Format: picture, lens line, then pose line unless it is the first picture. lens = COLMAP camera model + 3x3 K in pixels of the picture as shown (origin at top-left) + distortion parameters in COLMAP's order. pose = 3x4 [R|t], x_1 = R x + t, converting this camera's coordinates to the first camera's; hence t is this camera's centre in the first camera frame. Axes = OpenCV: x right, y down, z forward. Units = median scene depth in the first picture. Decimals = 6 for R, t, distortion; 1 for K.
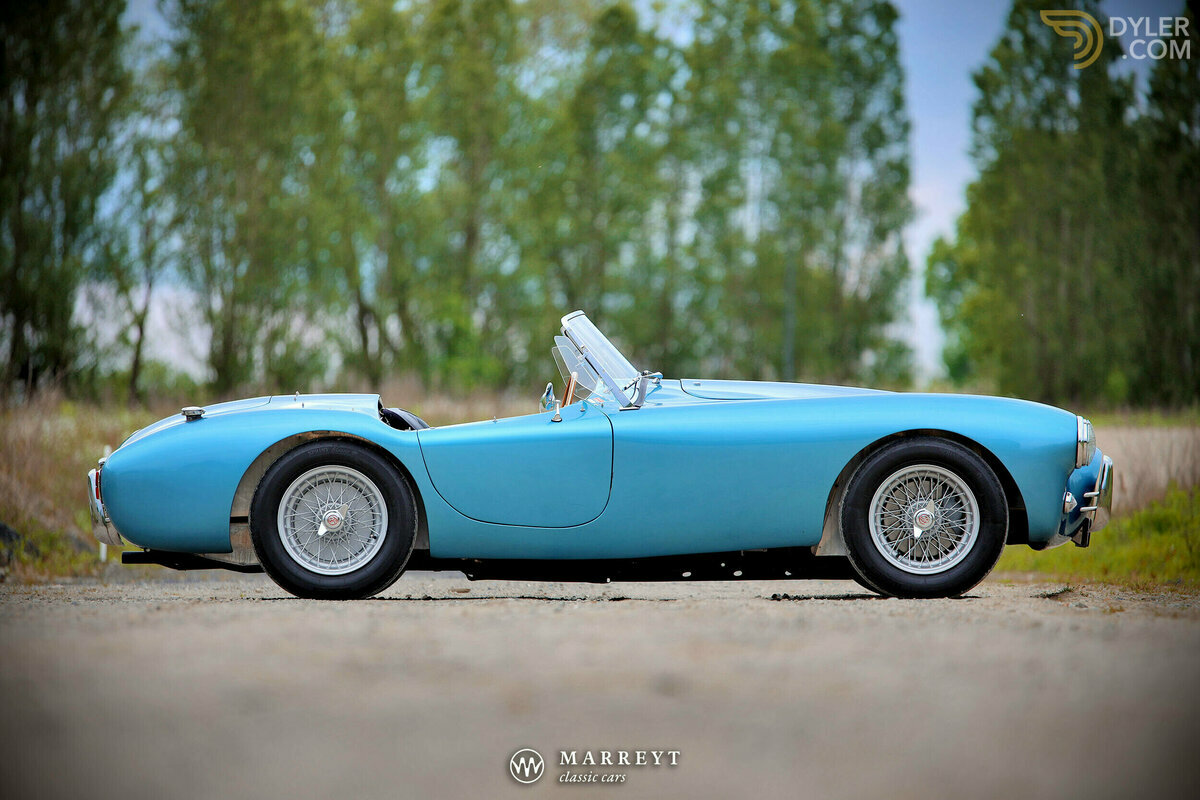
lens RADIAL K [[4449.1, 0, 600.0], [0, 4449.1, 400.0], [0, 0, 1]] dist [0.524047, 3.343003]
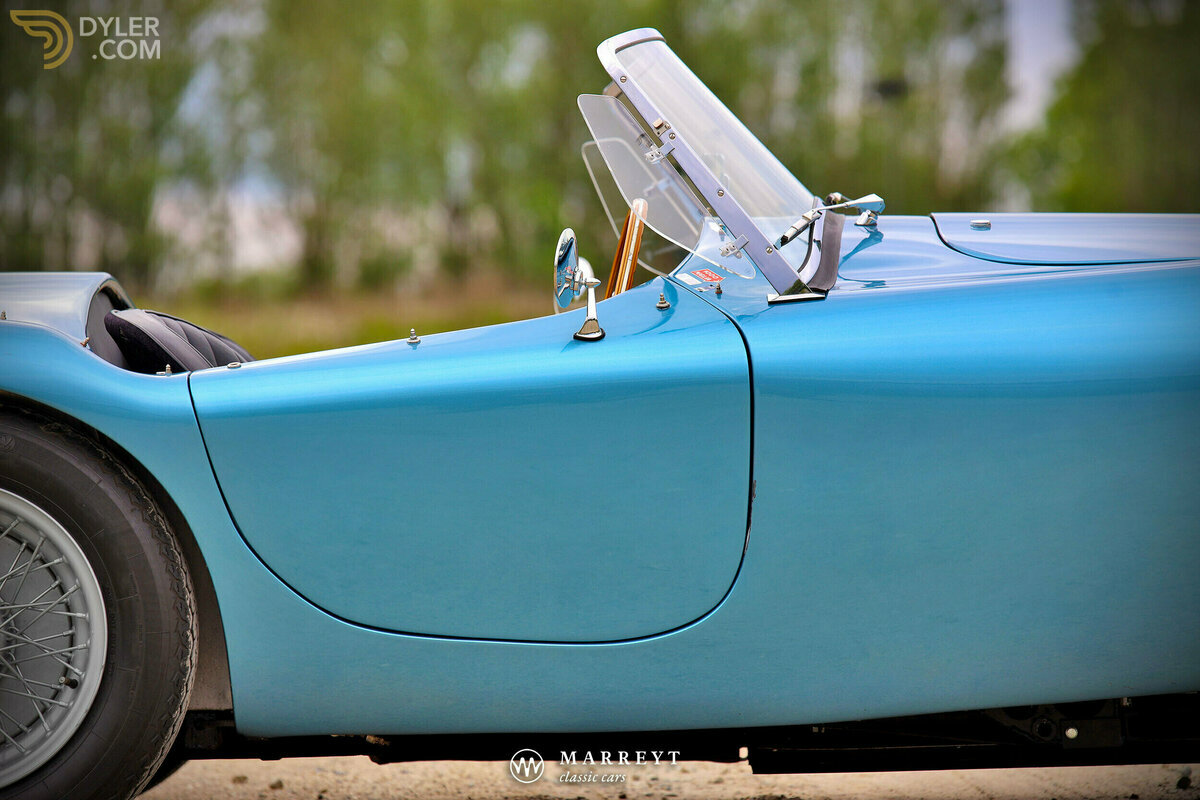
lens RADIAL K [[4449.1, 0, 600.0], [0, 4449.1, 400.0], [0, 0, 1]] dist [0.524047, 3.343003]
pose [[0.999546, -0.020626, -0.021948, -0.001086], [0.021145, 0.999496, 0.023666, 0.001084], [0.021449, -0.024120, 0.999479, 0.527936]]
